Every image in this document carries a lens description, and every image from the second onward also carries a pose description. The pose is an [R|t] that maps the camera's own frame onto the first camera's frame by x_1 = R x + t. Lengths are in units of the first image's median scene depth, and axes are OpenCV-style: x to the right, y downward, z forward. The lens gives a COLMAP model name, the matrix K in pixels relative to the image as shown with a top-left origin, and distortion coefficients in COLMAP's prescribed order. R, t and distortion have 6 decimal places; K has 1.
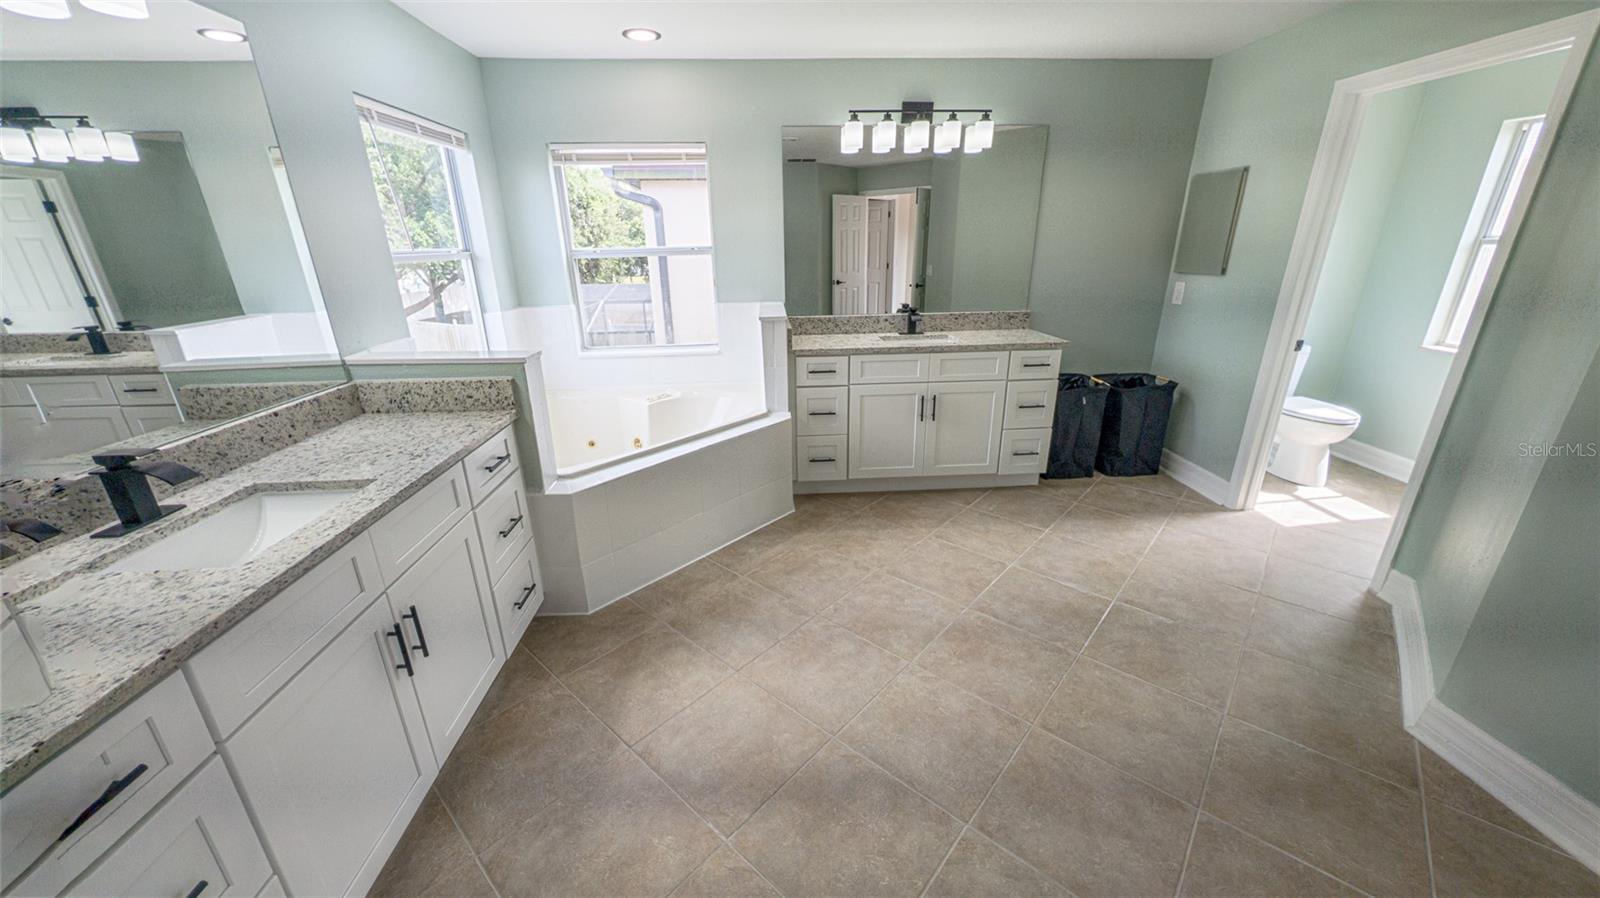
lens RADIAL K [[579.5, 0, 790.3], [0, 579.5, 448.4], [0, 0, 1]] dist [0.002104, -0.000052]
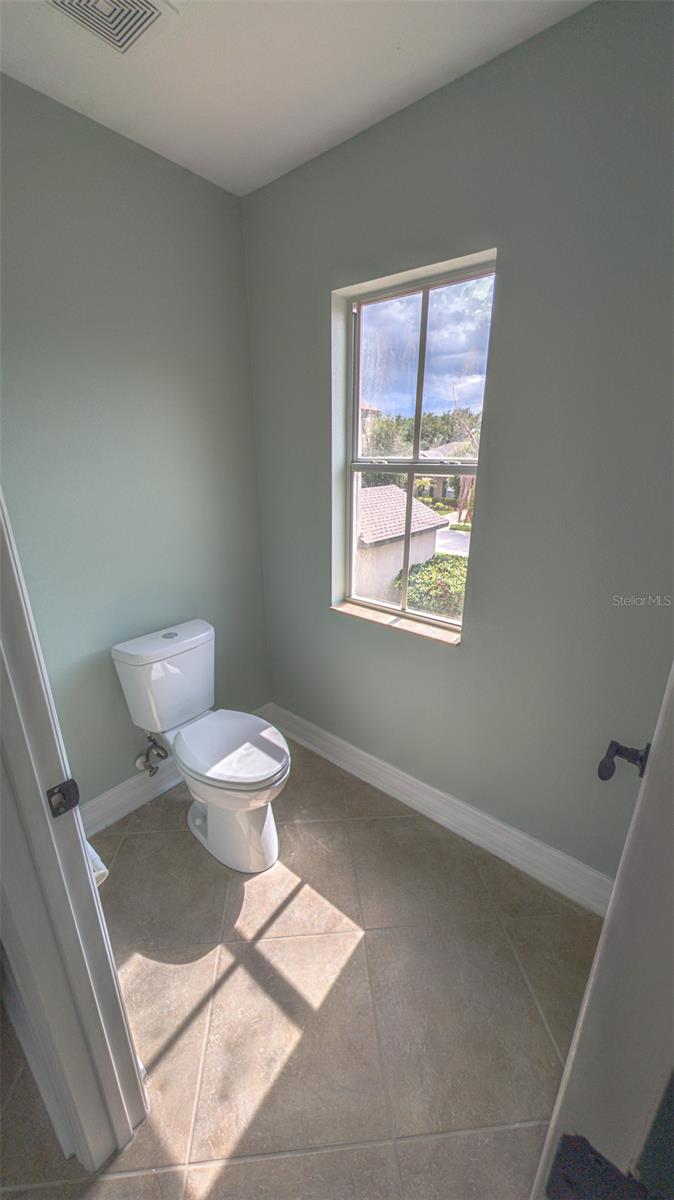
lens RADIAL K [[433.7, 0, 337.0], [0, 433.7, 600.0], [0, 0, 1]] dist [-0.002784, -0.000217]
pose [[0.680441, -0.216273, 0.700162, 0.736905], [0.240516, 0.968439, 0.065400, -0.232051], [-0.692208, 0.123899, 0.710983, 0.625509]]
